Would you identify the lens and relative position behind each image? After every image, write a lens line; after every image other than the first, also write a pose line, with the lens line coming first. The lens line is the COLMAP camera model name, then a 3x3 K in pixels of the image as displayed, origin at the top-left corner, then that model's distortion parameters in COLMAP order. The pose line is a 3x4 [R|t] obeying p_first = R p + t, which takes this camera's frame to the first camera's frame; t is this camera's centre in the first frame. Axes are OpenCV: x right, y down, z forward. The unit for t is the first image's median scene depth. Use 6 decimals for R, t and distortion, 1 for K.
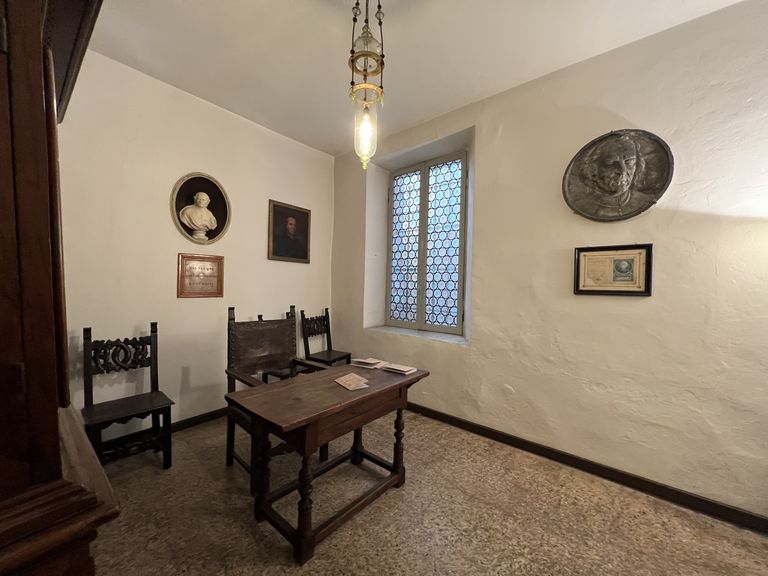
lens RADIAL K [[309.7, 0, 382.8], [0, 309.7, 290.0], [0, 0, 1]] dist [0.001964, 0.000034]
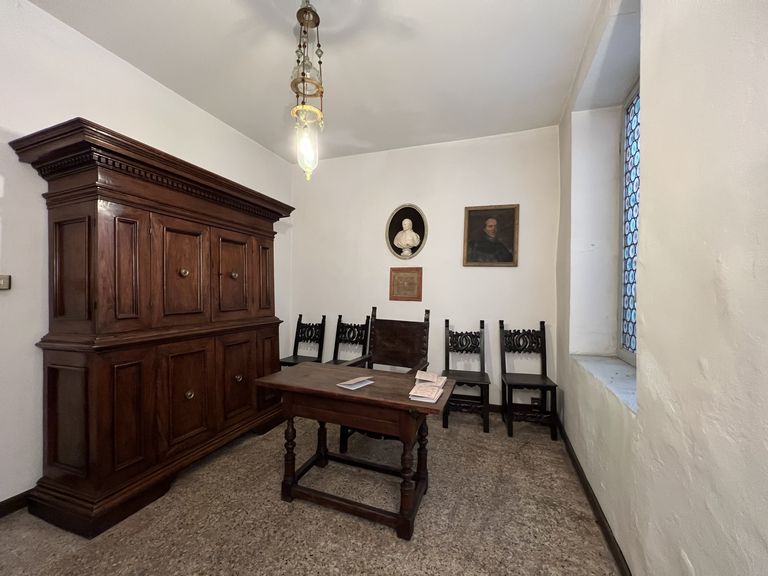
lens RADIAL K [[309.7, 0, 382.8], [0, 309.7, 290.2], [0, 0, 1]] dist [0.001964, 0.000034]
pose [[0.331990, -0.013574, -0.943185, 0.563055], [-0.028298, 0.999303, -0.024342, 0.013449], [0.942858, 0.034772, 0.331375, 0.471087]]
